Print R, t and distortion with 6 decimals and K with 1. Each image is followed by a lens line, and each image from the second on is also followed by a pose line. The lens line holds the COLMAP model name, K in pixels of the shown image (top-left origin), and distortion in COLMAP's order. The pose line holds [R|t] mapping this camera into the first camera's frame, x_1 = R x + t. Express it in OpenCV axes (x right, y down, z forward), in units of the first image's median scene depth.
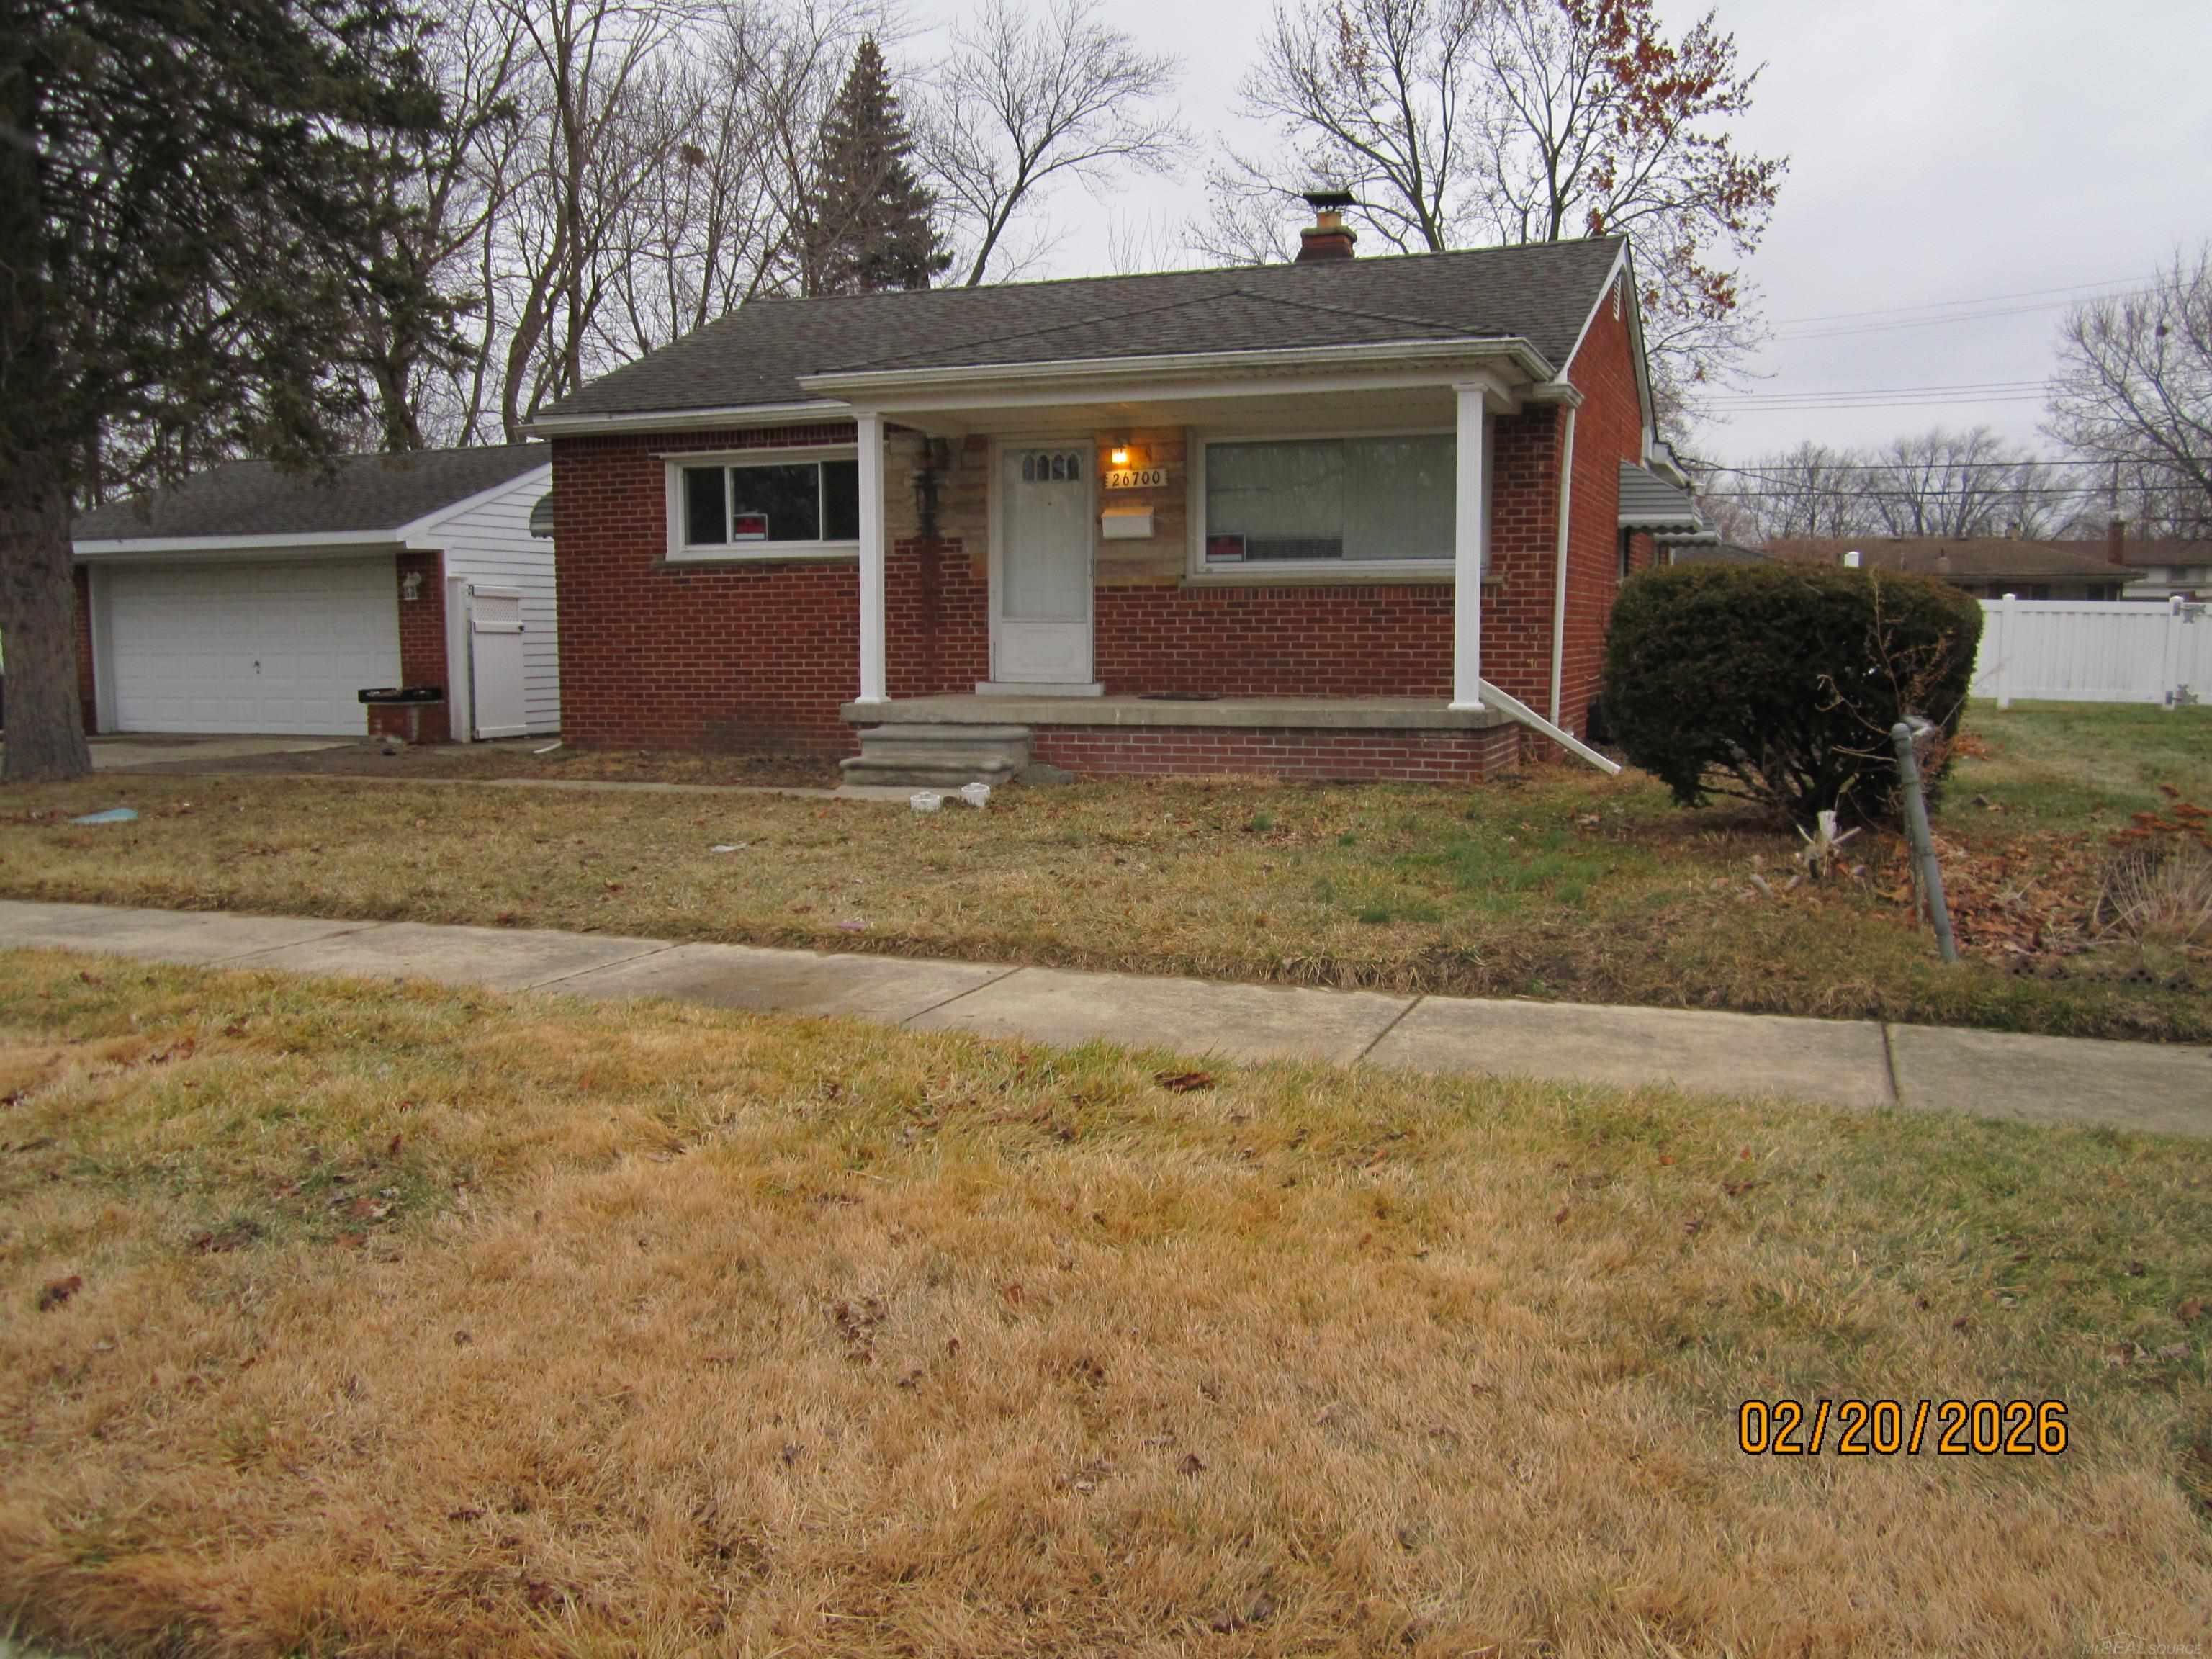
lens RADIAL K [[1849.2, 0, 1106.0], [0, 1849.2, 822.1], [0, 0, 1]] dist [-0.040947, 0.014350]
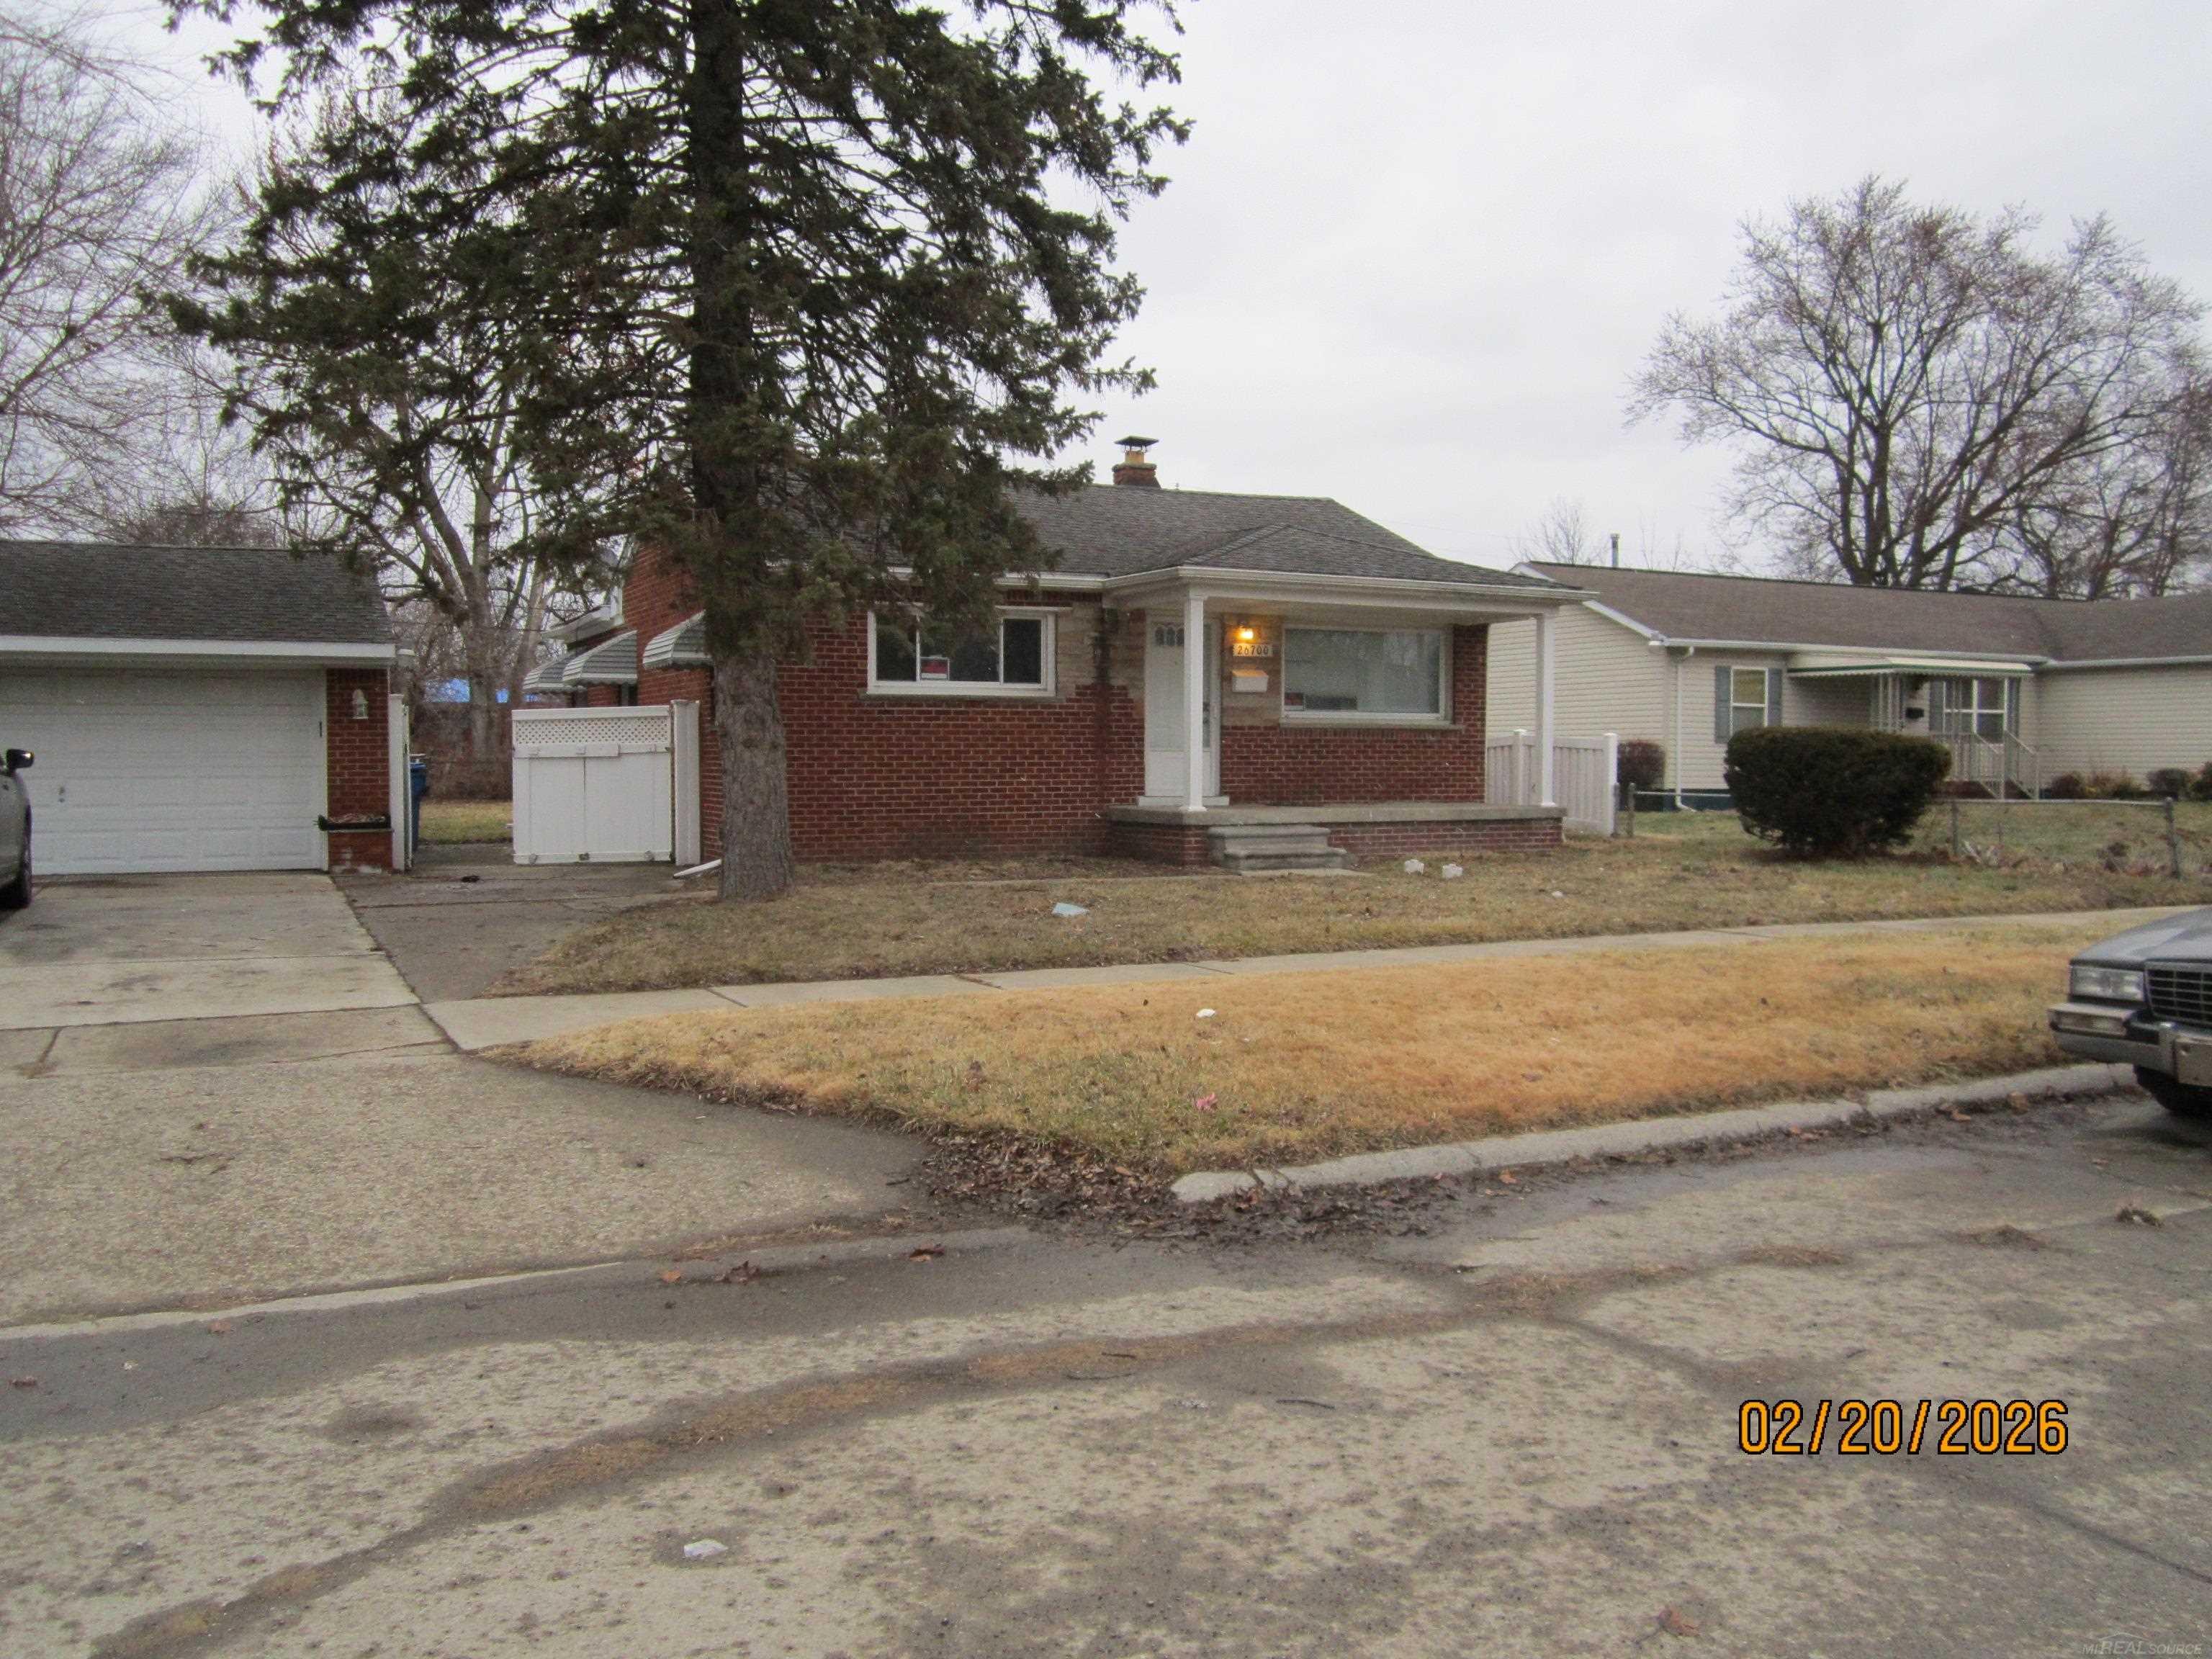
lens RADIAL K [[1849.2, 0, 1106.0], [0, 1849.2, 822.1], [0, 0, 1]] dist [-0.040947, 0.014350]
pose [[0.678236, -0.021153, 0.734539, -1.020541], [0.070005, 0.996899, -0.035930, -0.011852], [-0.731502, 0.075790, 0.677614, 0.129028]]
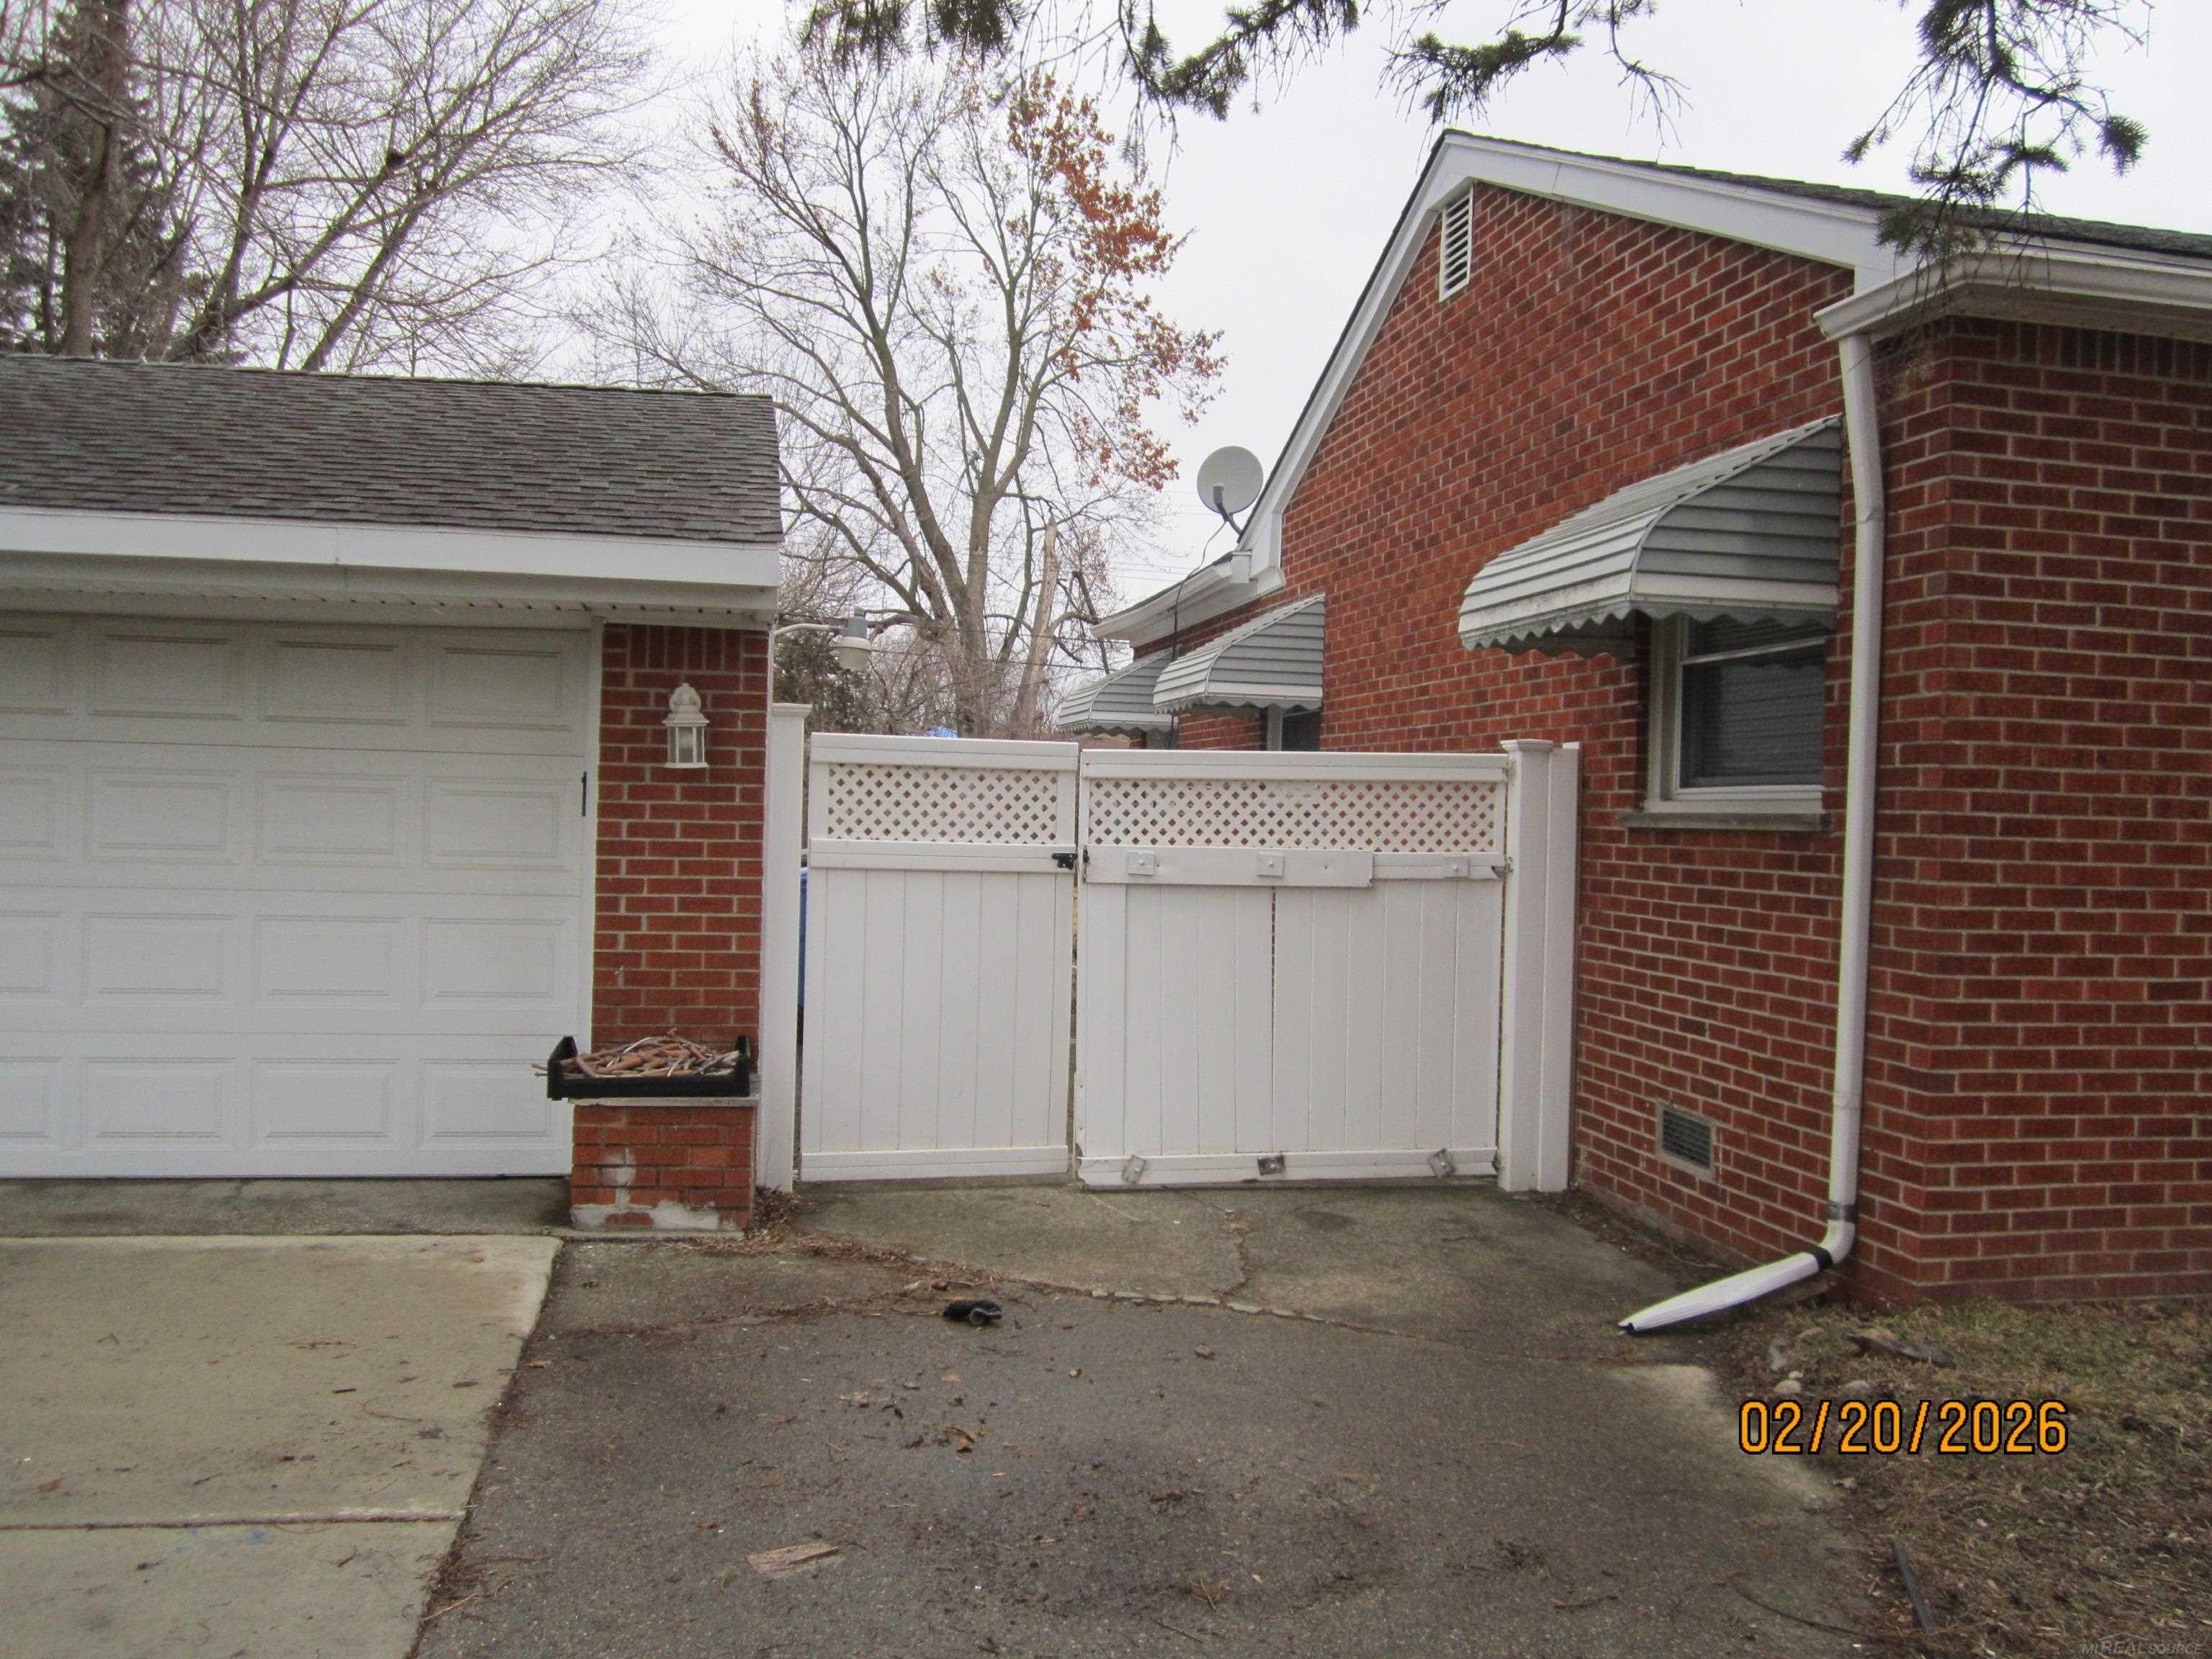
lens RADIAL K [[1842.7, 0, 1105.2], [0, 1842.7, 820.3], [0, 0, 1]] dist [-0.038061, -0.002352]
pose [[0.837713, 0.028031, 0.545390, -0.624765], [0.020388, 0.996380, -0.082526, -0.105773], [-0.545729, 0.080252, 0.834110, 0.876032]]
